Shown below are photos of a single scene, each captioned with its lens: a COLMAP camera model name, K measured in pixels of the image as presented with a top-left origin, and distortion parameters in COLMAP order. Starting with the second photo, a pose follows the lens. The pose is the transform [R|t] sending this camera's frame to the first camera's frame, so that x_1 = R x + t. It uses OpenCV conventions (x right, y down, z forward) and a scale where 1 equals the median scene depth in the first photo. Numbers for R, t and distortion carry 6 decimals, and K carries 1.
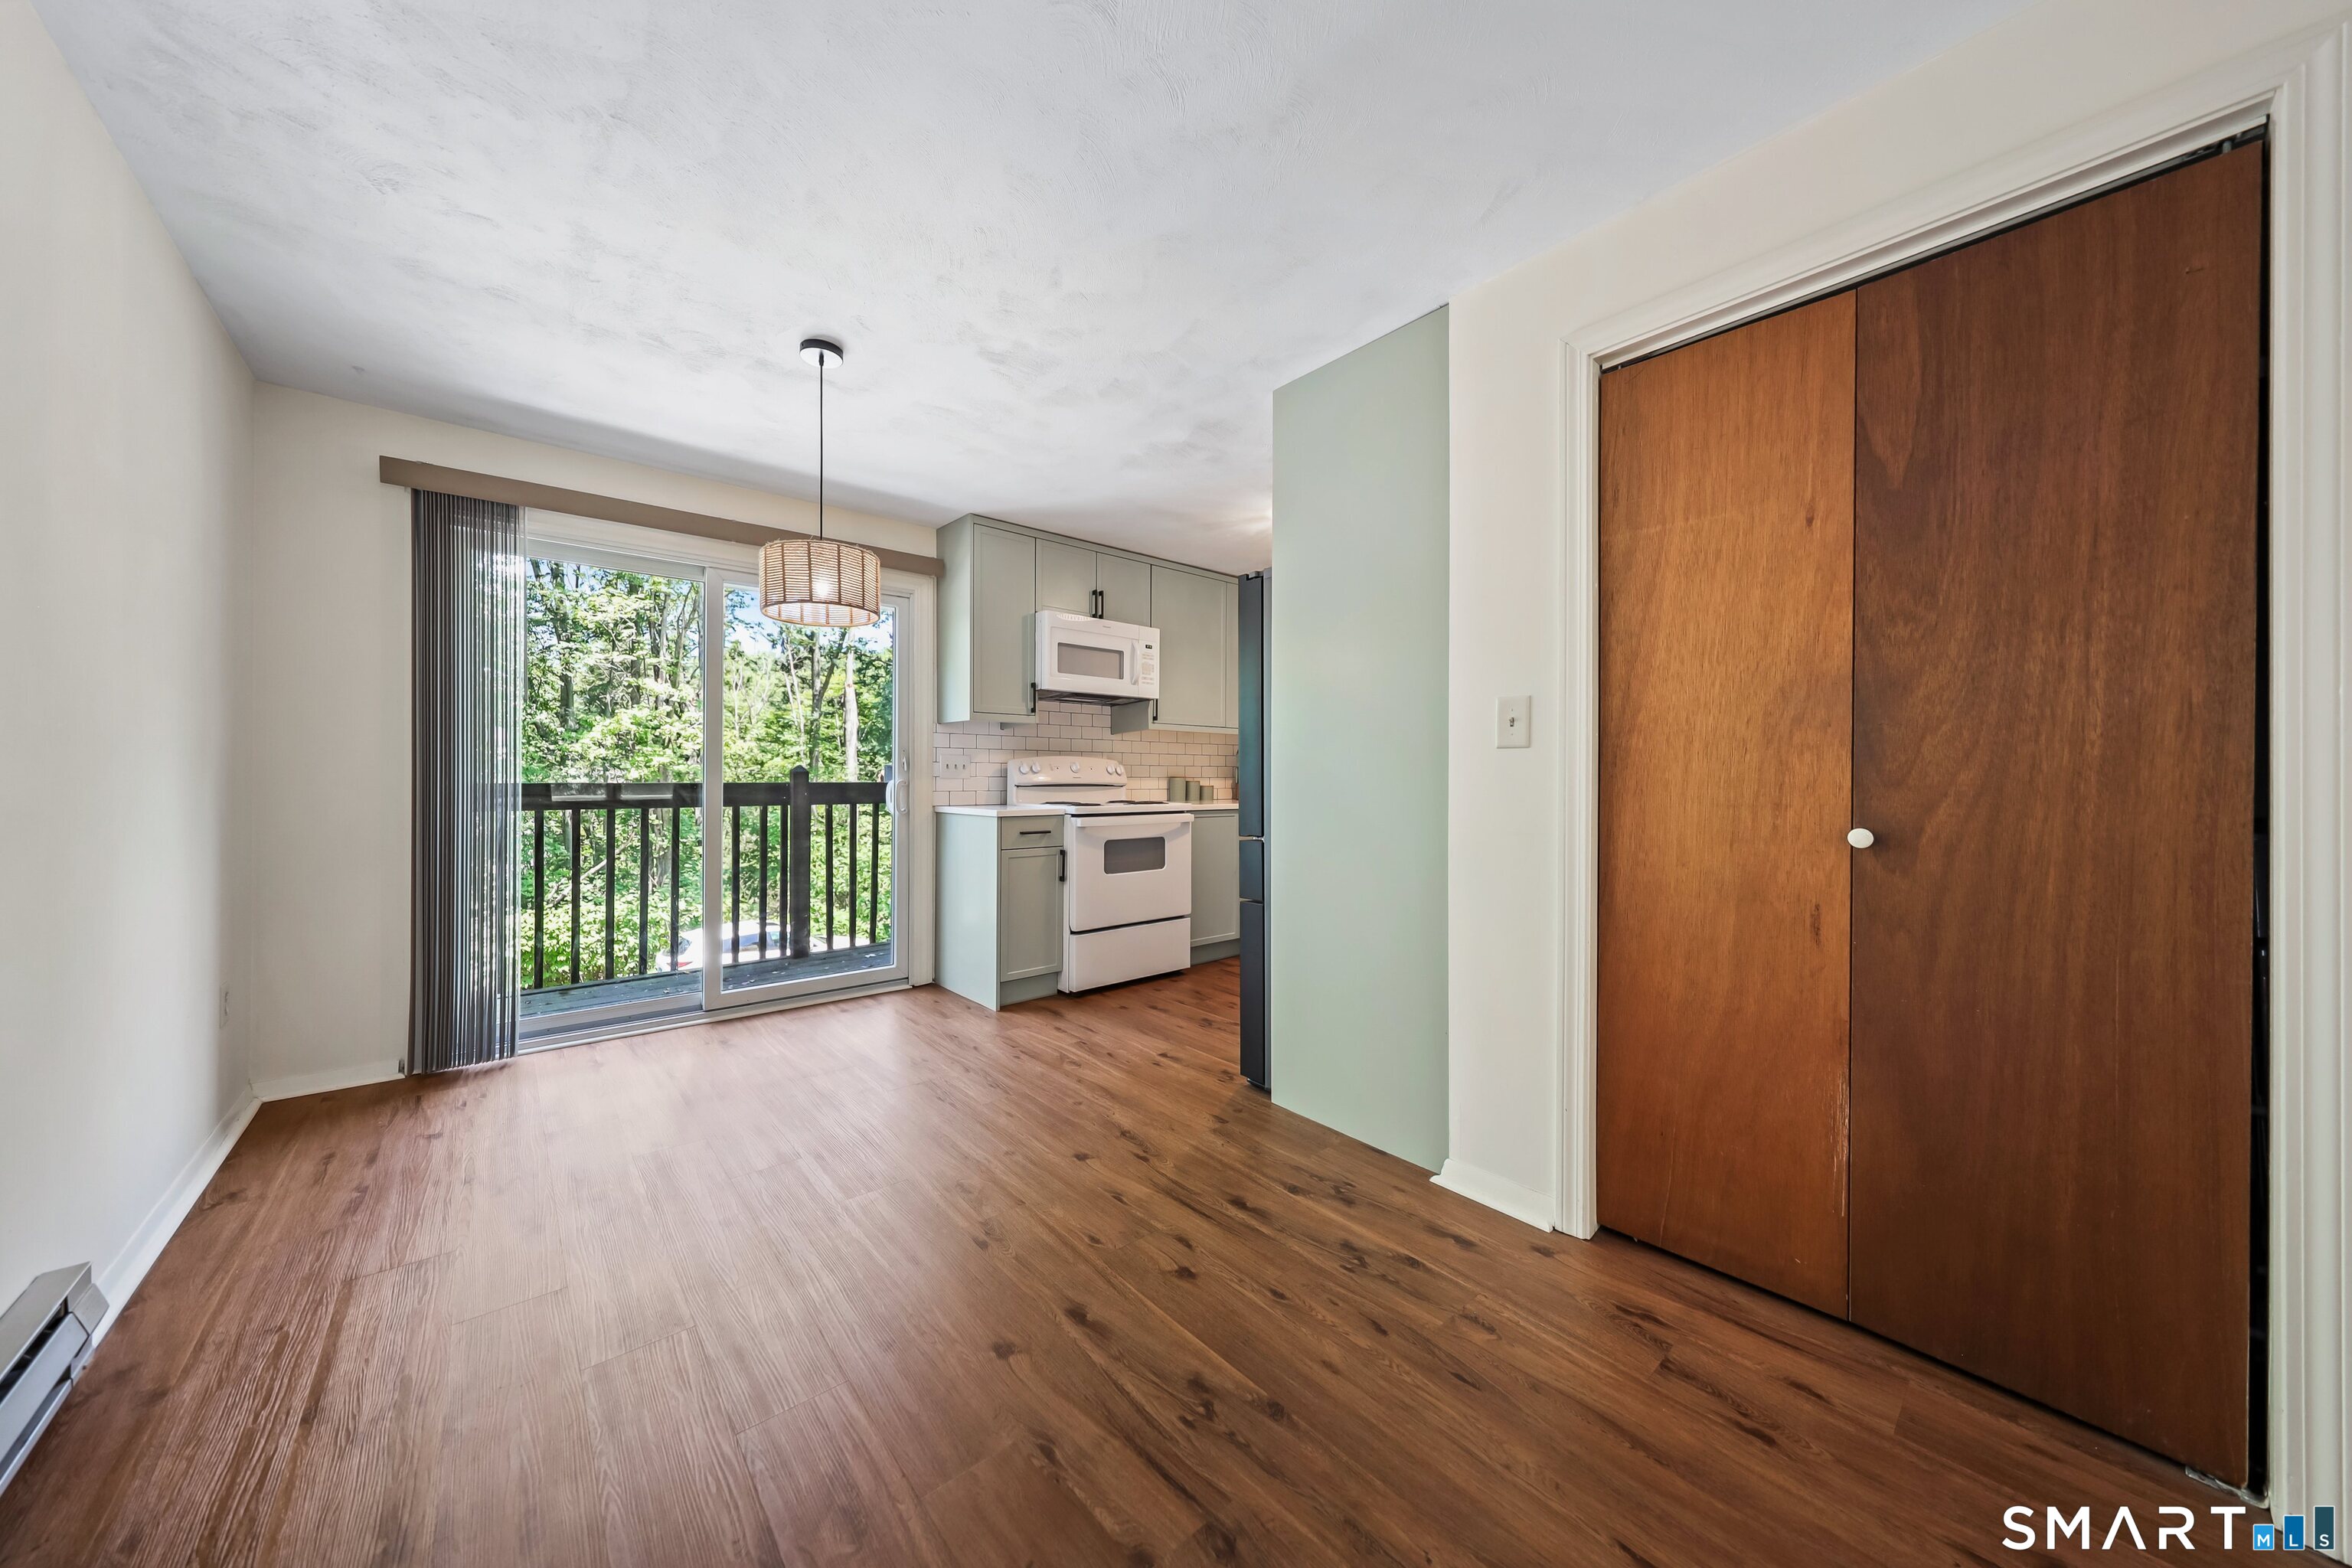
lens RADIAL K [[784.5, 0, 1173.2], [0, 784.5, 764.6], [0, 0, 1]] dist [0.001971, 0.000016]
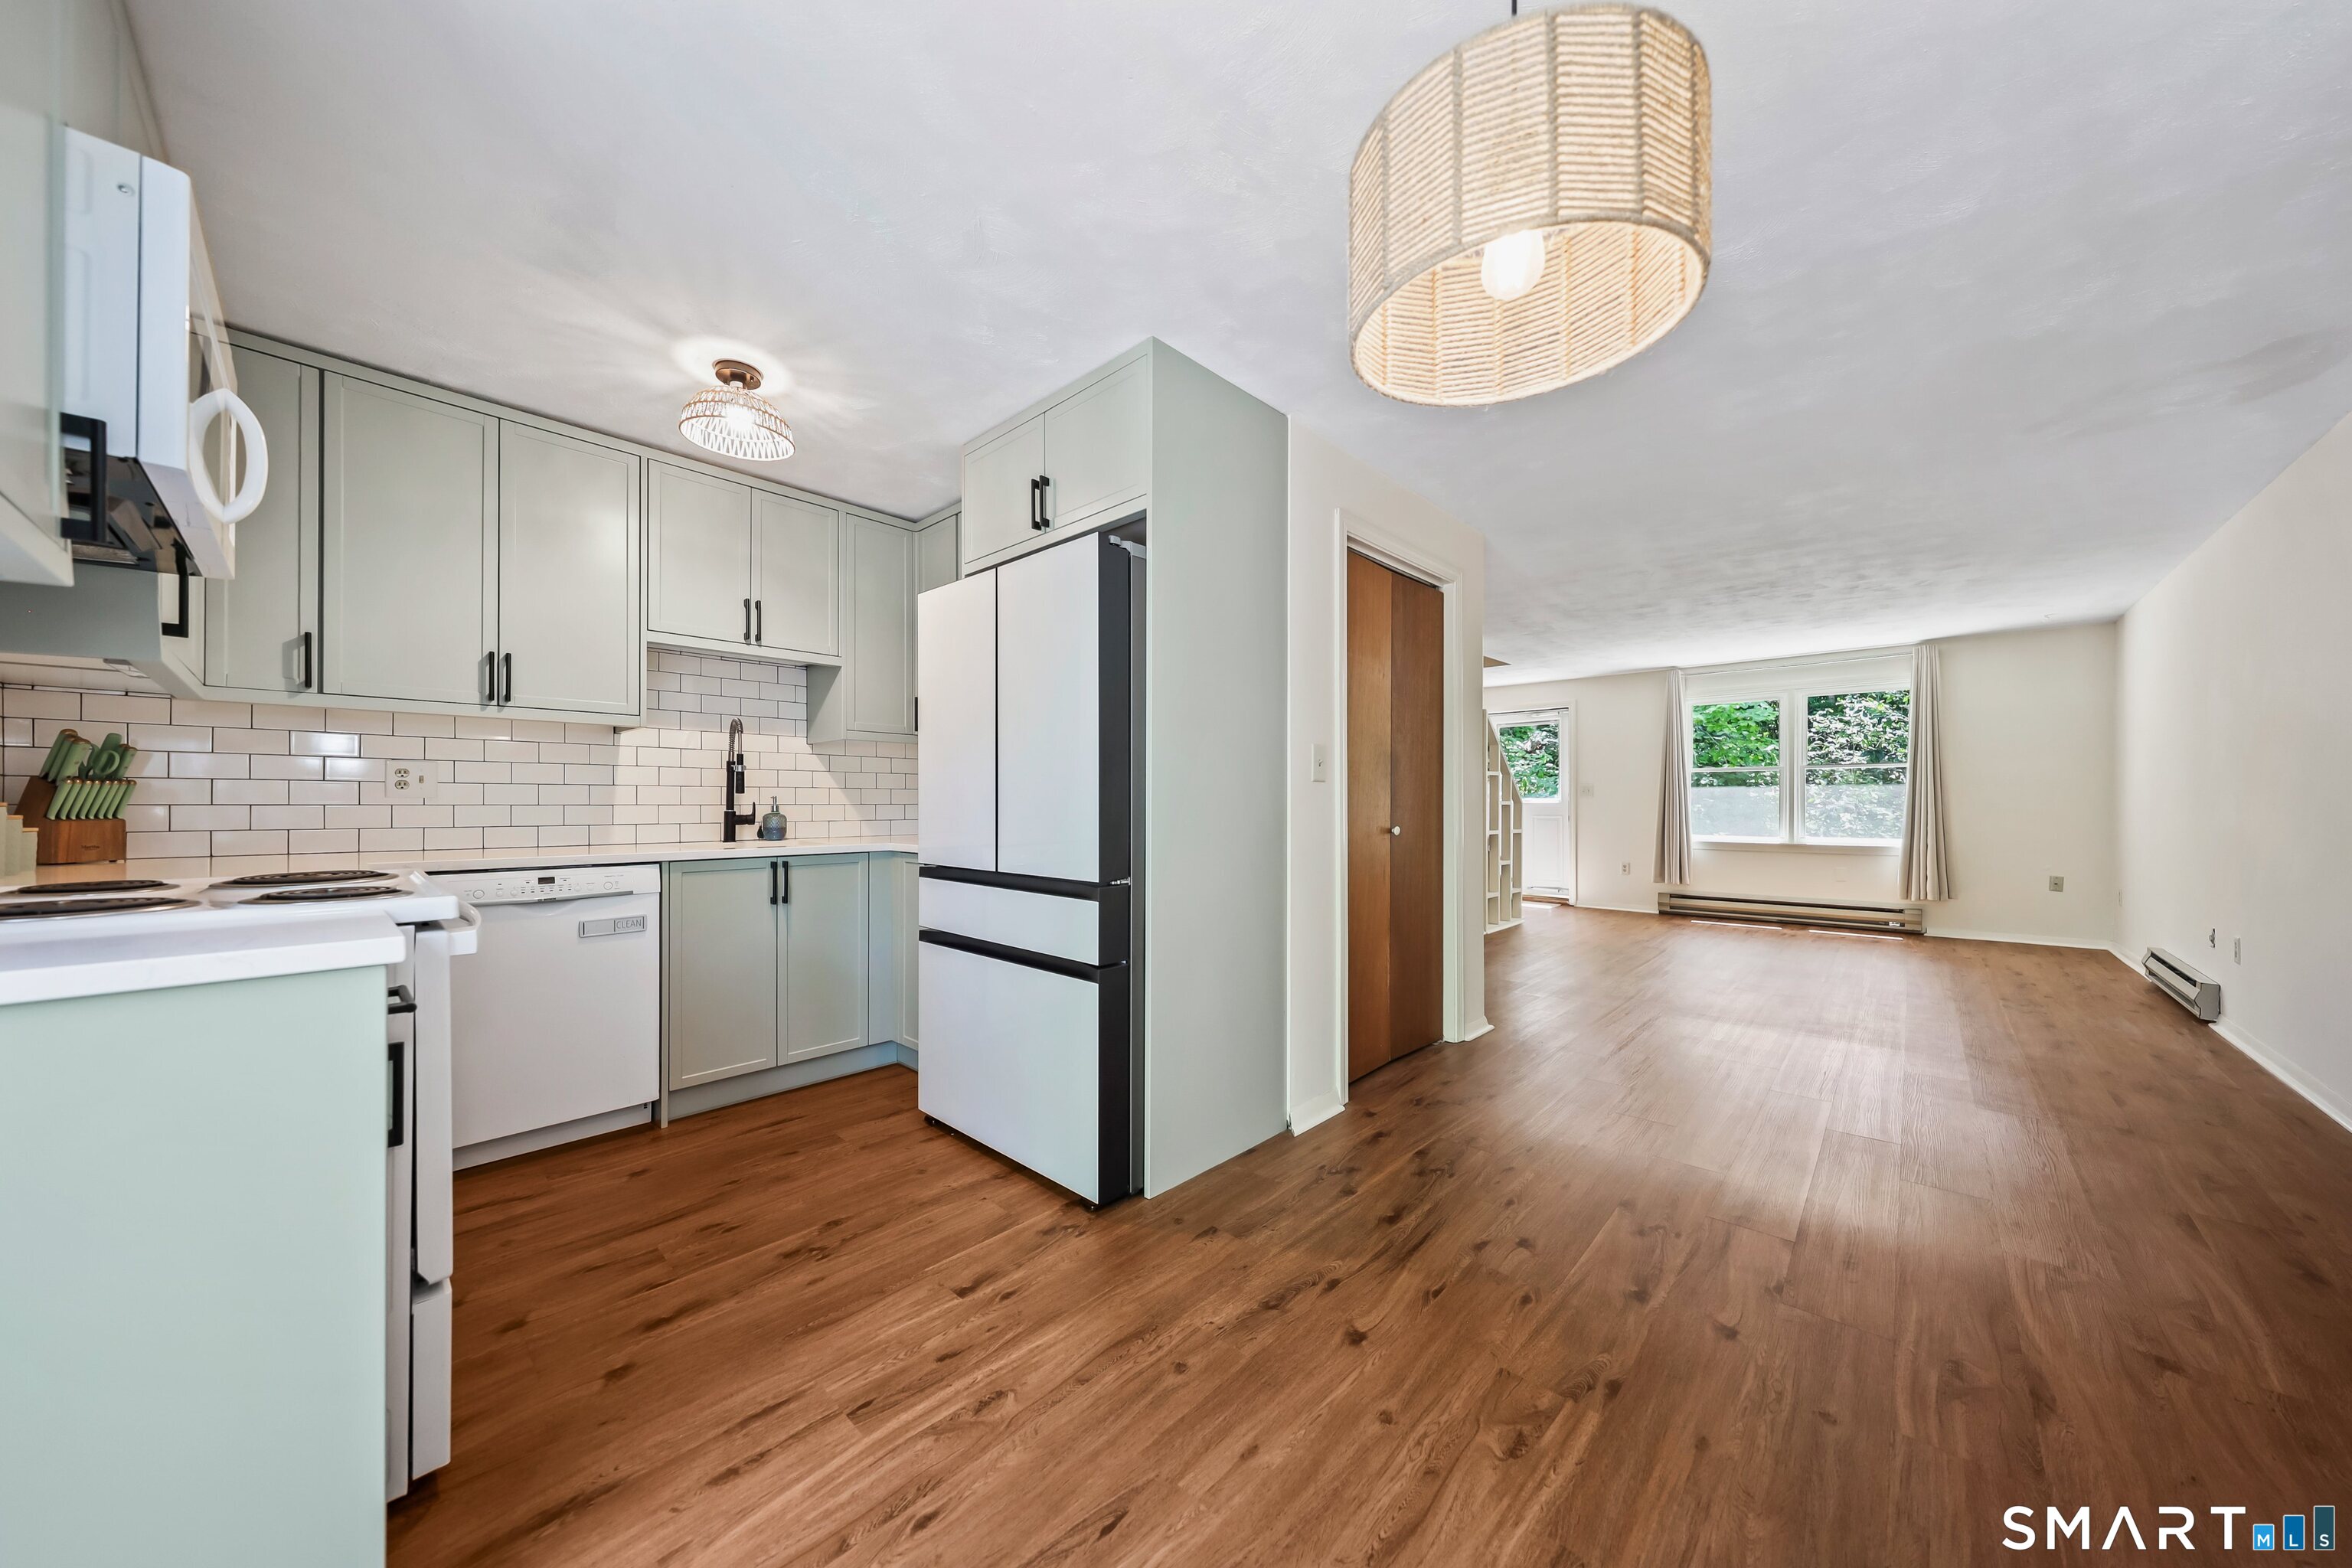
lens RADIAL K [[784.5, 0, 1163.4], [0, 784.5, 813.9], [0, 0, 1]] dist [0.001971, 0.000016]
pose [[-0.093152, -0.017063, 0.995506, -0.578053], [-0.016500, 0.999742, 0.015592, 0.011446], [-0.995515, -0.014973, -0.093409, 0.898116]]
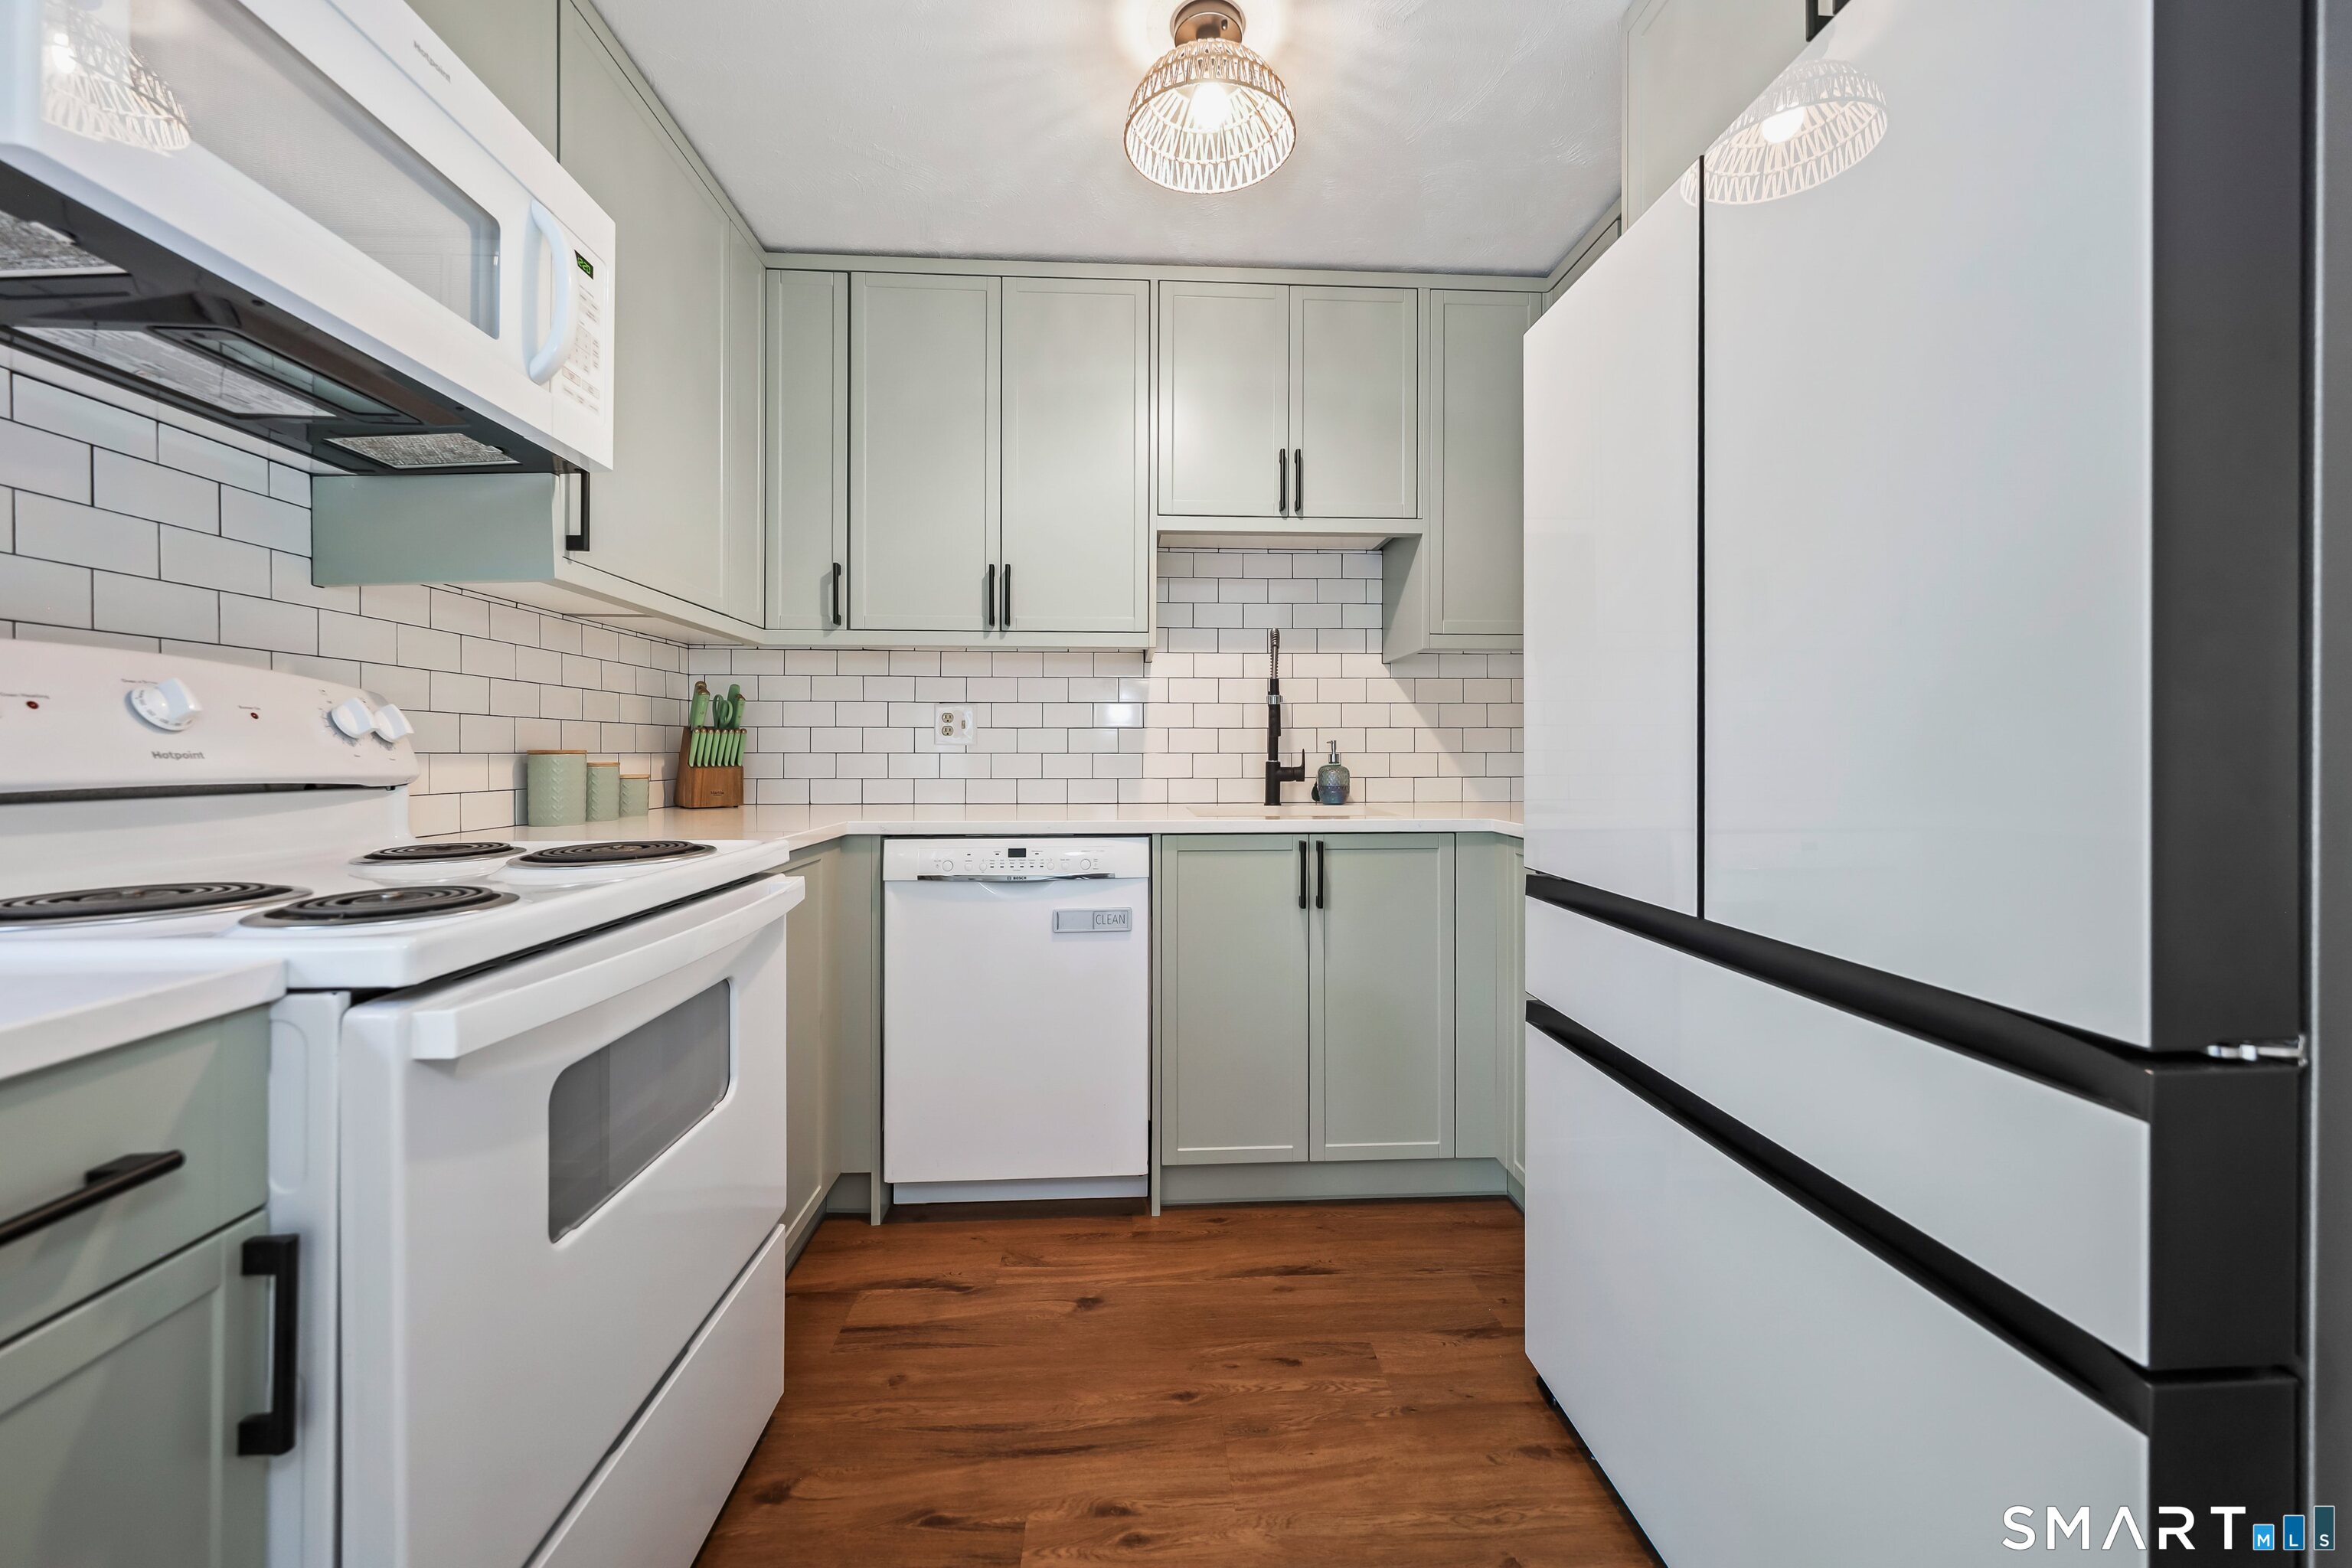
lens RADIAL K [[874.4, 0, 1166.8], [0, 874.4, 752.8], [0, 0, 1]] dist [0.005884, -0.000171]
pose [[0.619475, -0.004075, 0.785006, -0.204845], [-0.008956, 0.999885, 0.012257, 0.015789], [-0.784965, -0.014623, 0.619367, 0.939948]]
